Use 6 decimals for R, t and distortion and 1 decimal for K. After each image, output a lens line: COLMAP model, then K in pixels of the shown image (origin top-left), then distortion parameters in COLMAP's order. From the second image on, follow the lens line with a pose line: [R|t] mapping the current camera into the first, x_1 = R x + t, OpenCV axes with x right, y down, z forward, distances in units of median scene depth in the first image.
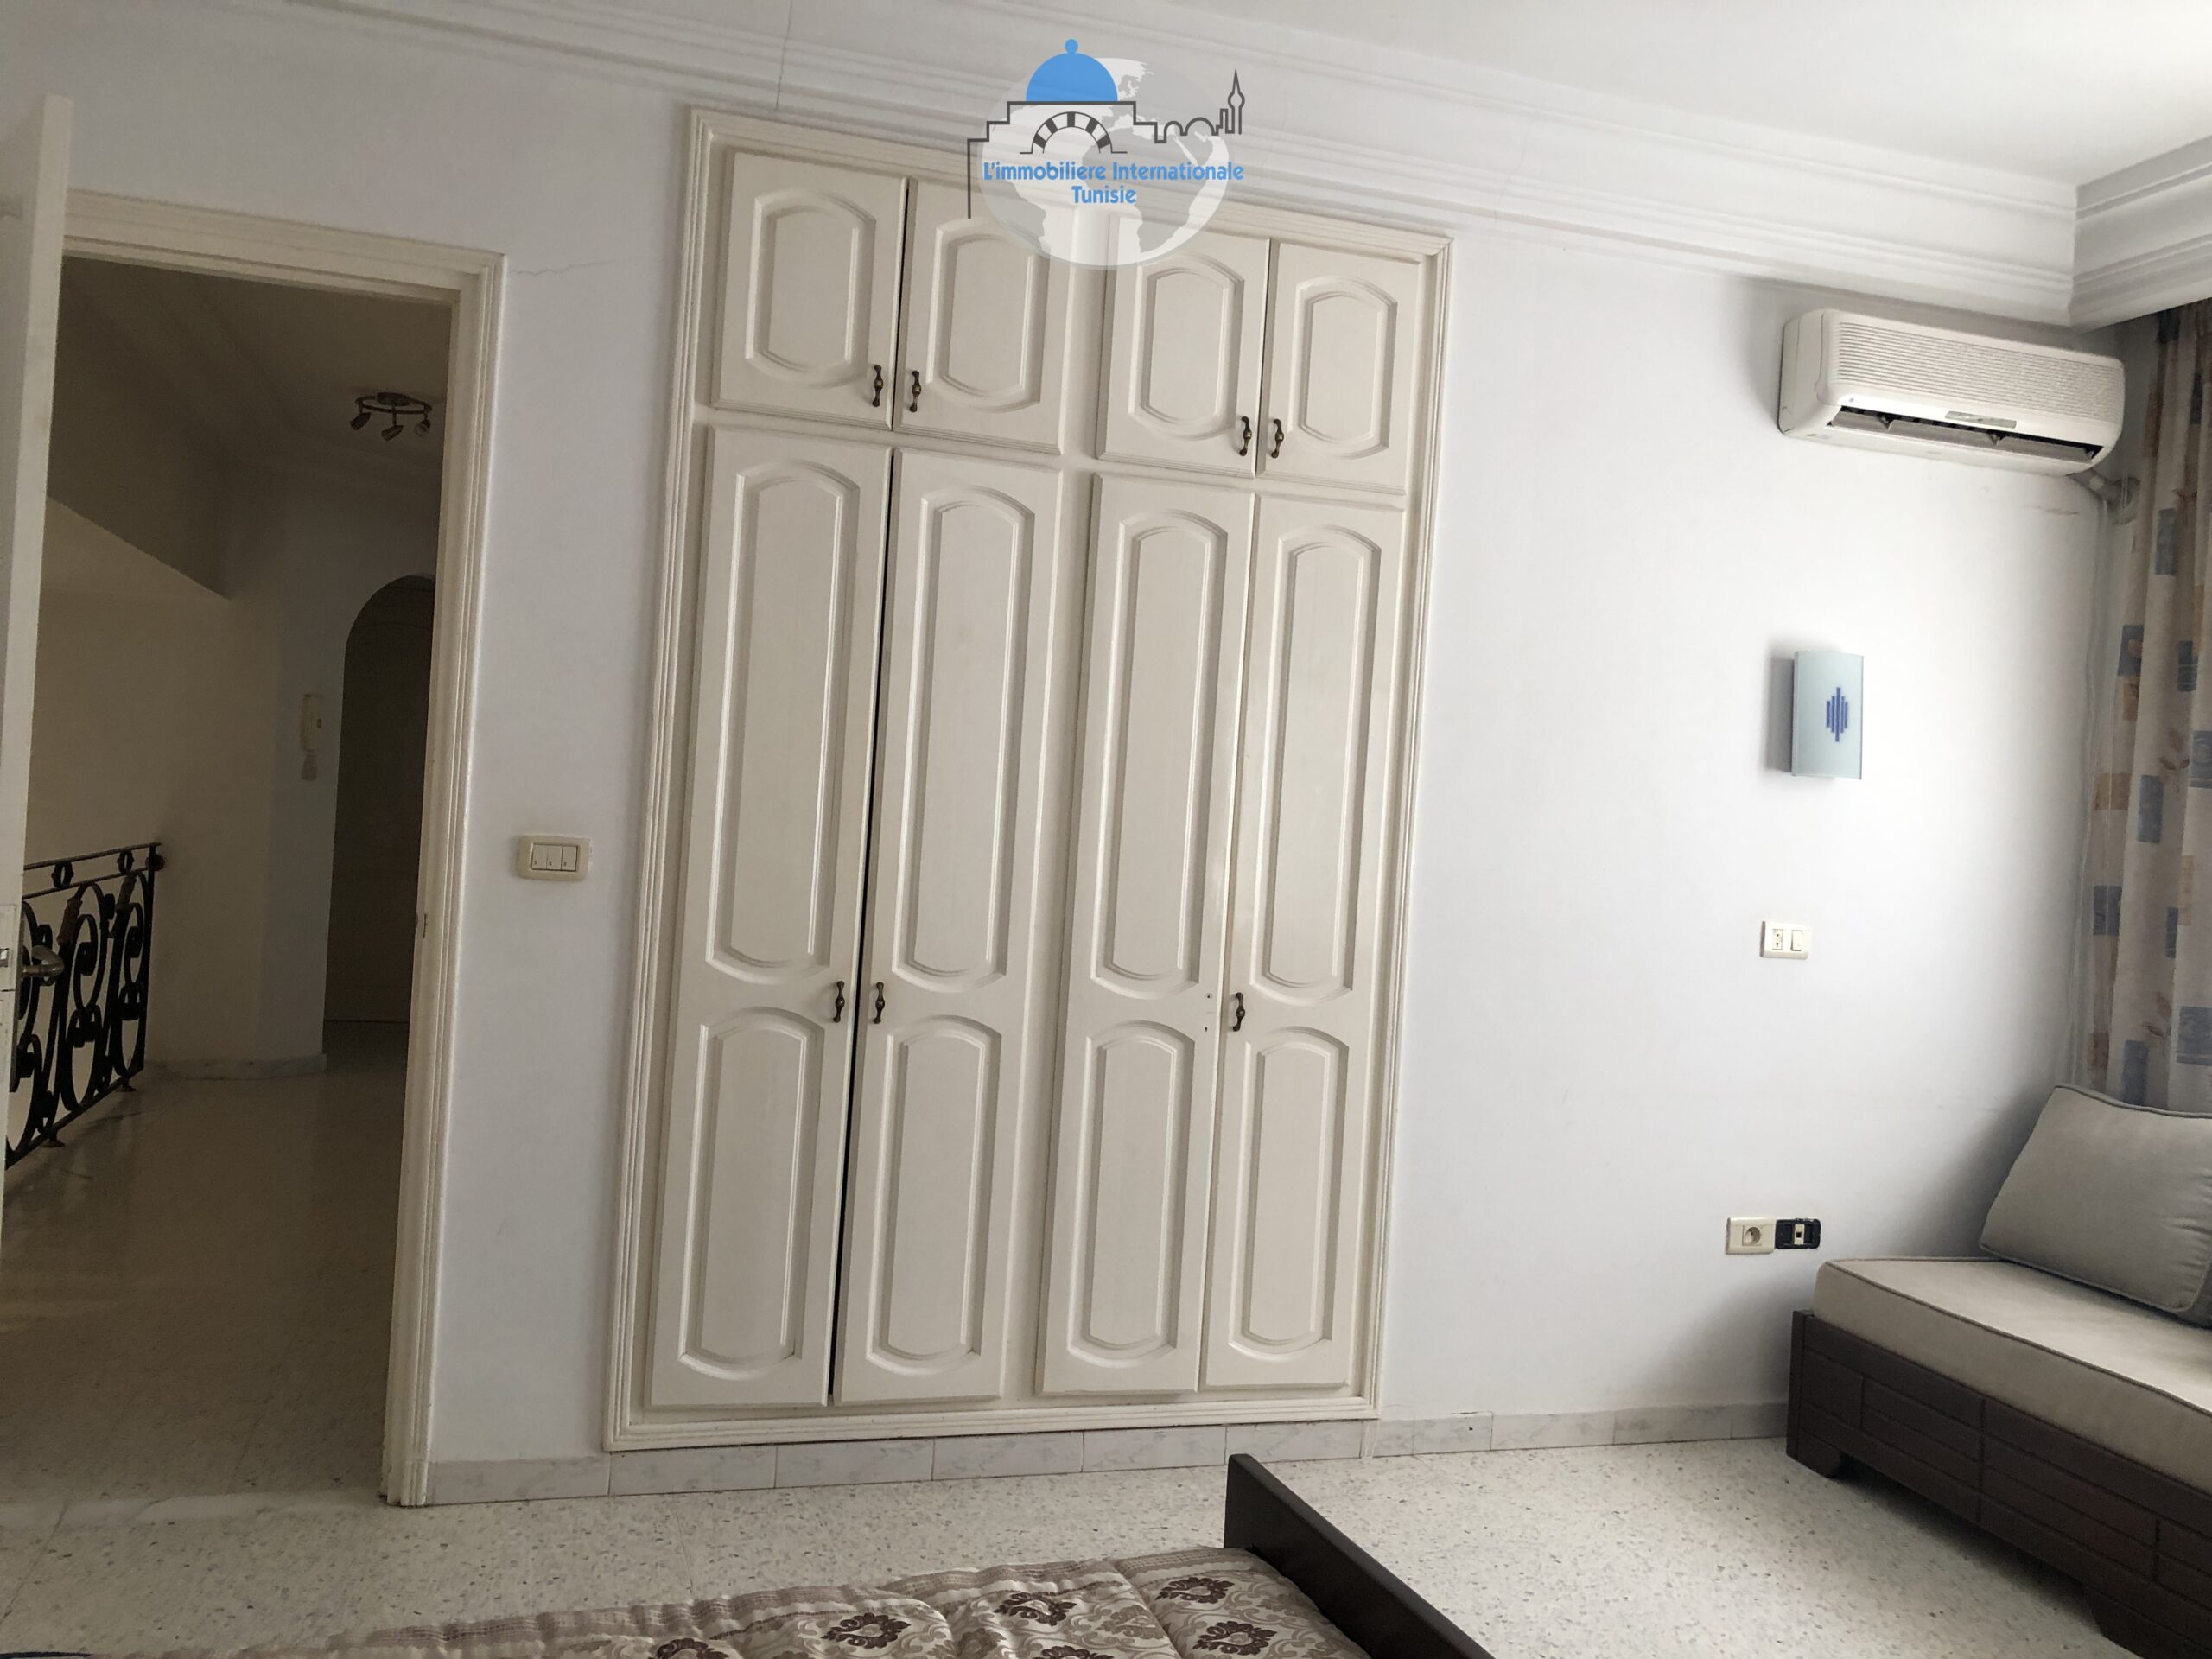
lens RADIAL K [[1830.2, 0, 1111.0], [0, 1830.2, 826.6], [0, 0, 1]] dist [0.062938, -0.099025]
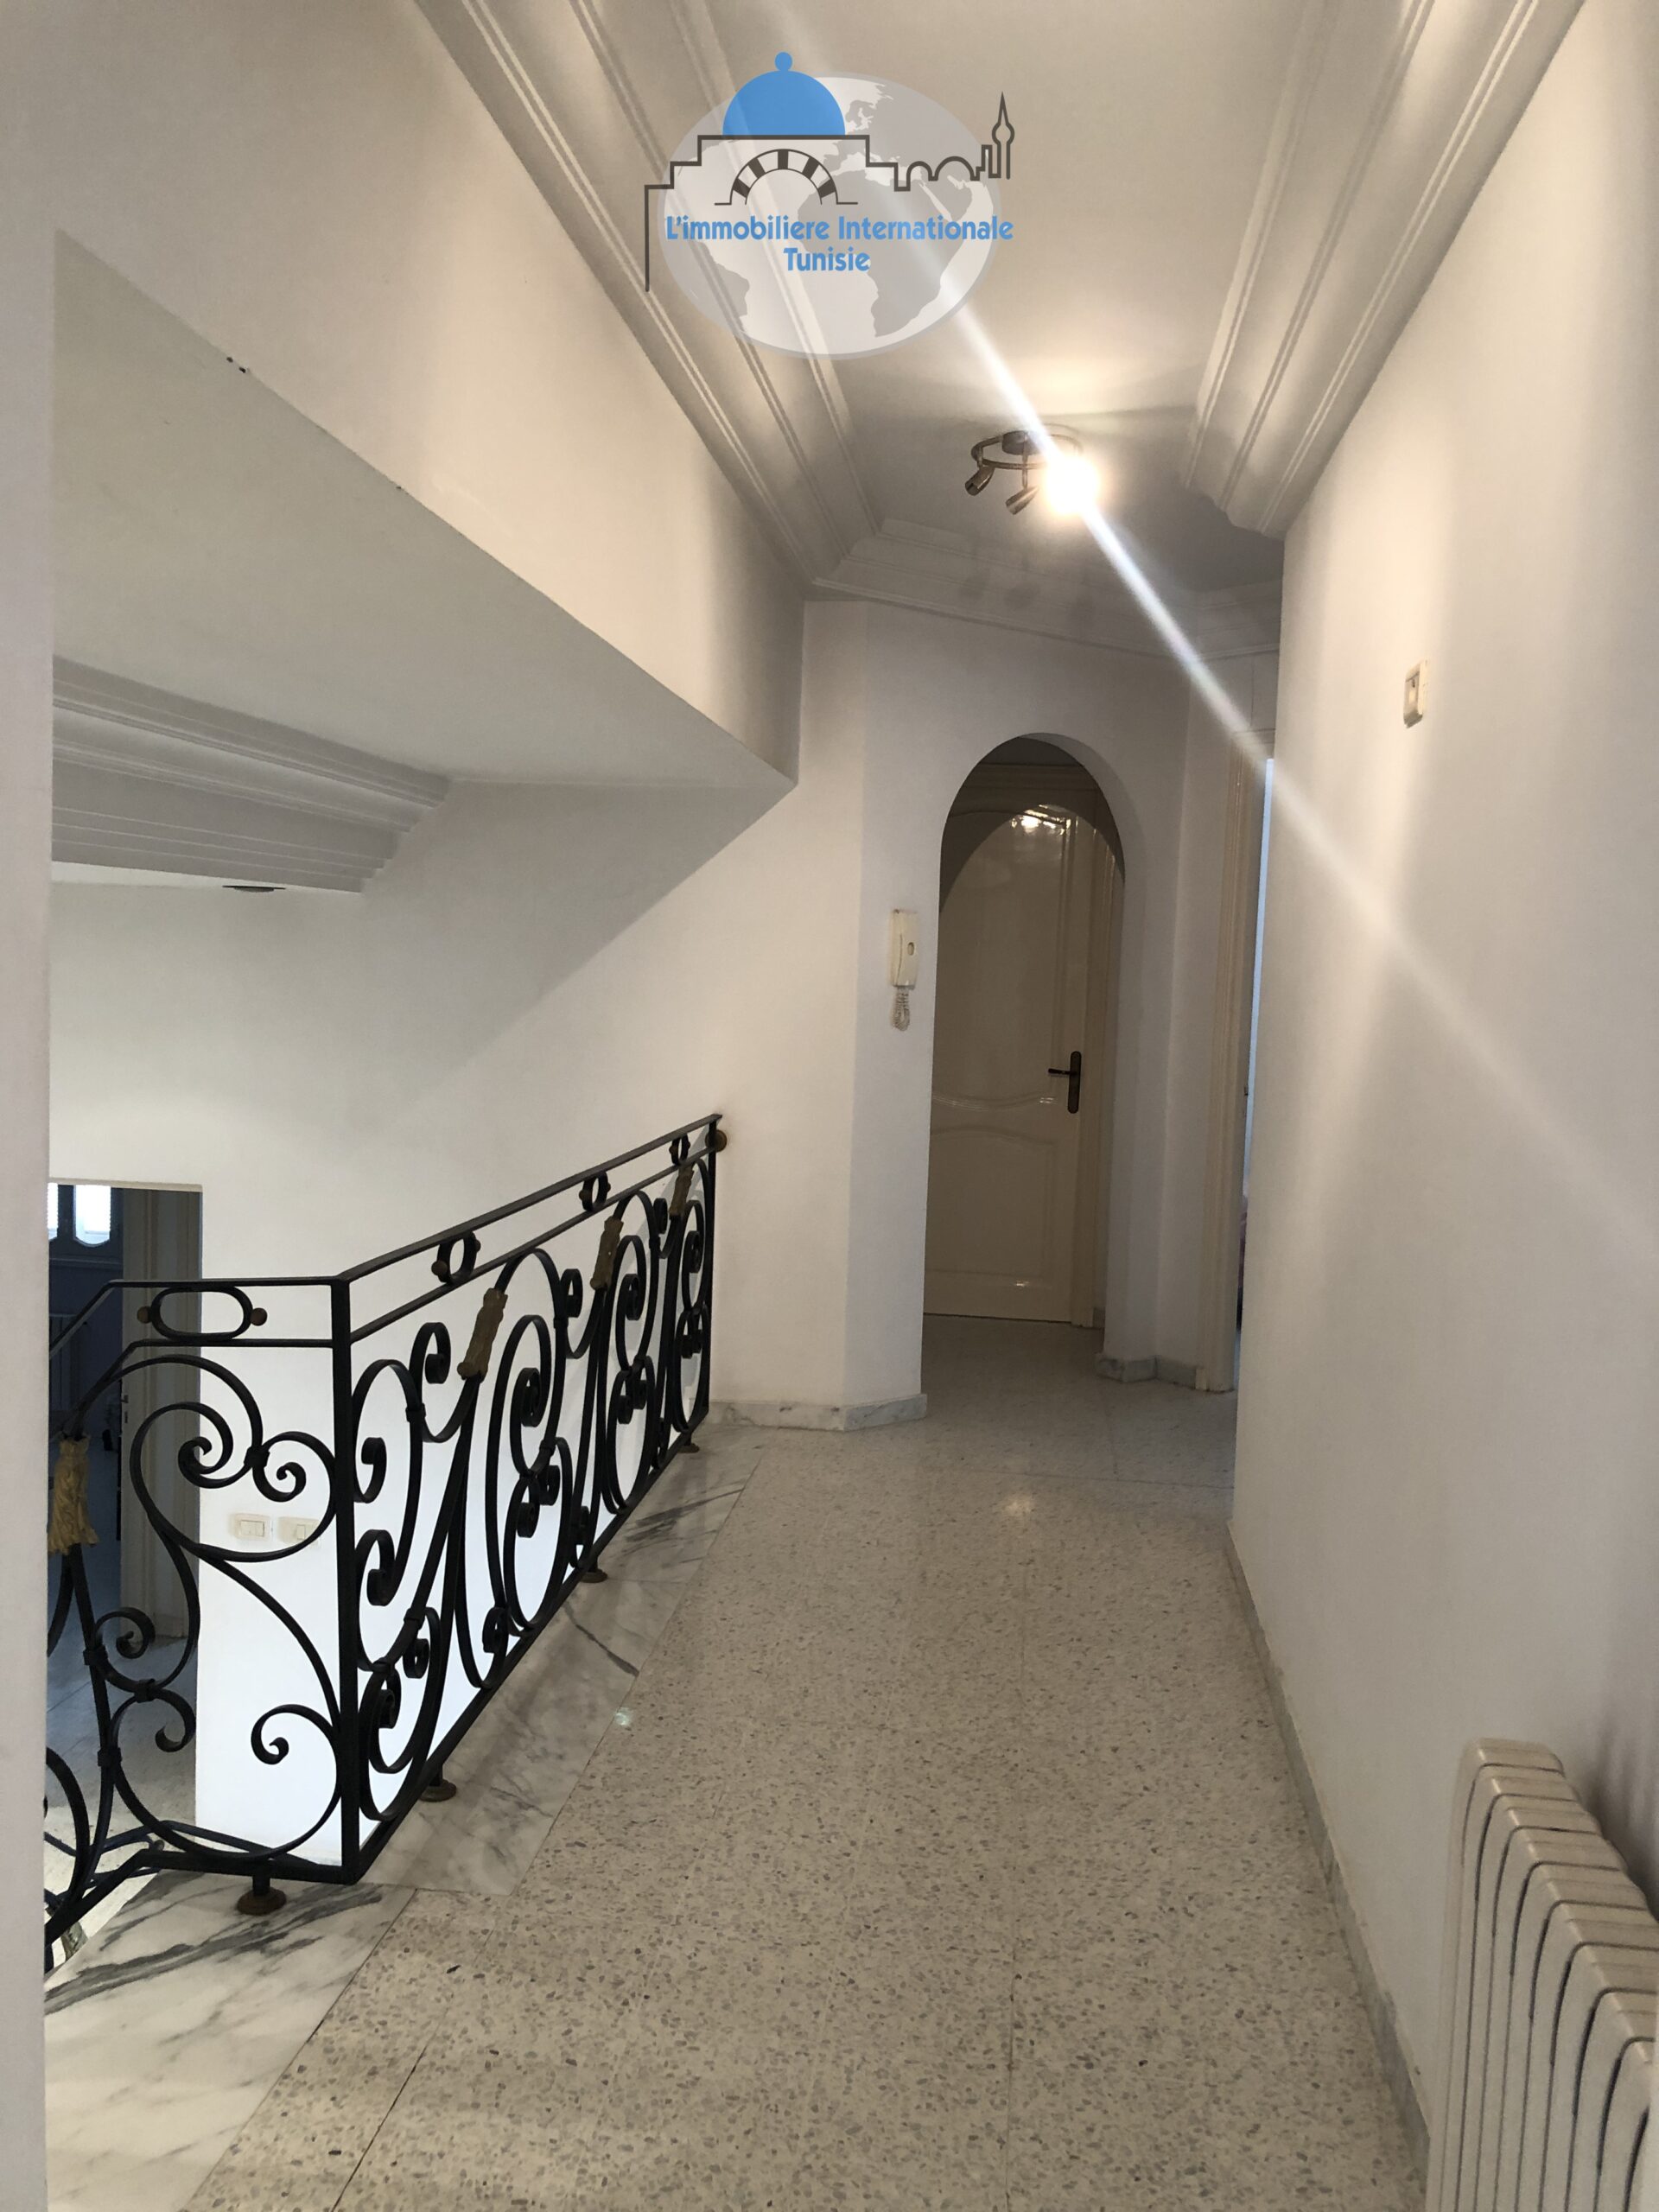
lens RADIAL K [[1830.2, 0, 829.5], [0, 1830.2, 1110.0], [0, 0, 1]] dist [0.062938, -0.099025]
pose [[0.914147, 0.000774, -0.405382, -0.193442], [0.020511, 0.998629, 0.048158, -0.031672], [0.404864, -0.052339, 0.912878, 0.379865]]
